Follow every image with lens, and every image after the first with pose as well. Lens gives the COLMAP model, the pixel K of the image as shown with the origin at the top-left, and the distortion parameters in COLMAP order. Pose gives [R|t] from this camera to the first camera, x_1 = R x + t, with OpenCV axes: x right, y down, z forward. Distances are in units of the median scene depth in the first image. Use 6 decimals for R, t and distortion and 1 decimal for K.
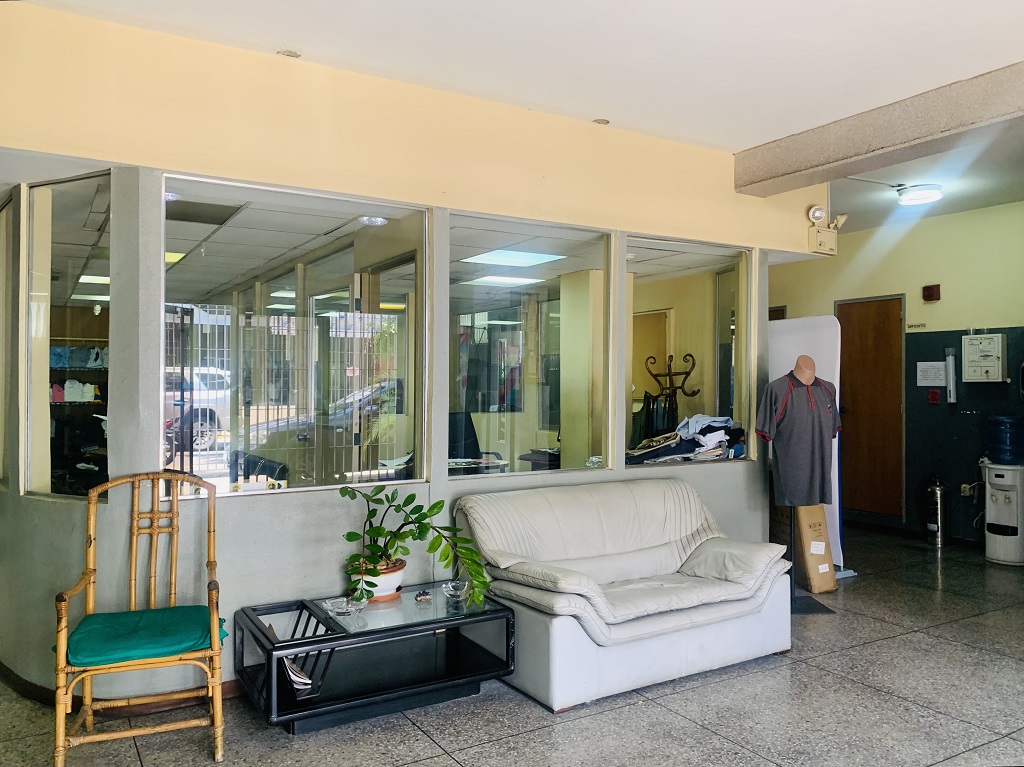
lens RADIAL K [[801.4, 0, 511.3], [0, 801.4, 382.3], [0, 0, 1]] dist [-0.000793, -0.000199]
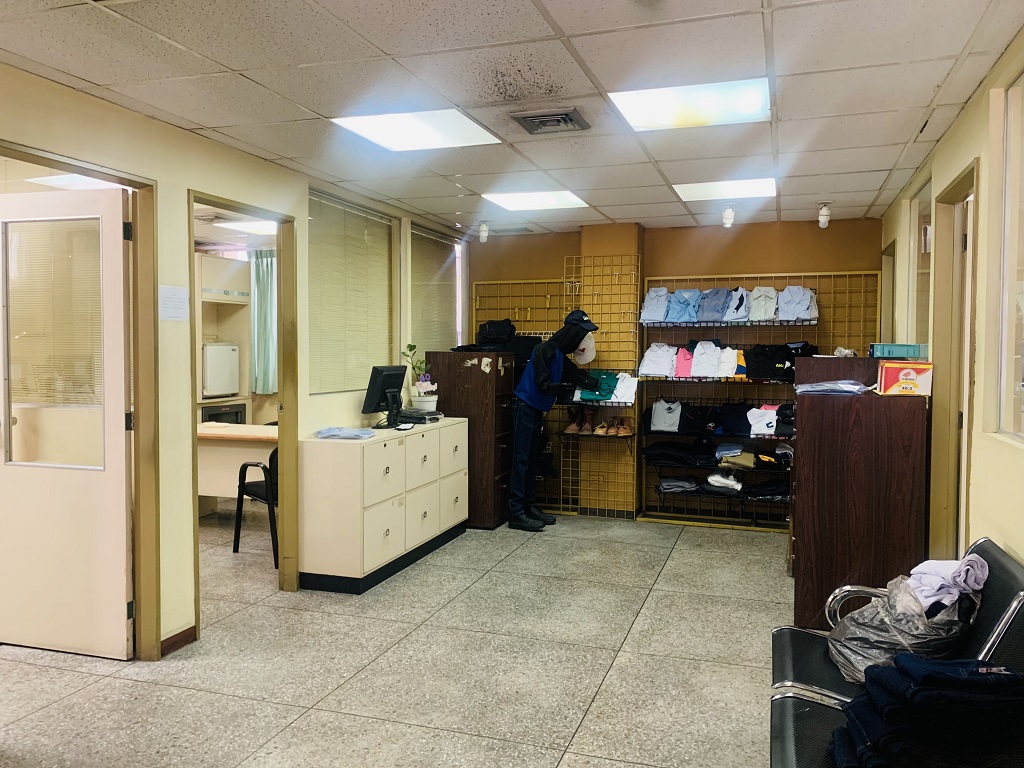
lens RADIAL K [[801.4, 0, 512.4], [0, 801.4, 381.9], [0, 0, 1]] dist [-0.000793, -0.000199]
pose [[0.653746, 0.030043, -0.756118, -0.170194], [0.002439, 0.999123, 0.041807, 0.001803], [0.756711, -0.029176, 0.653099, 0.472531]]
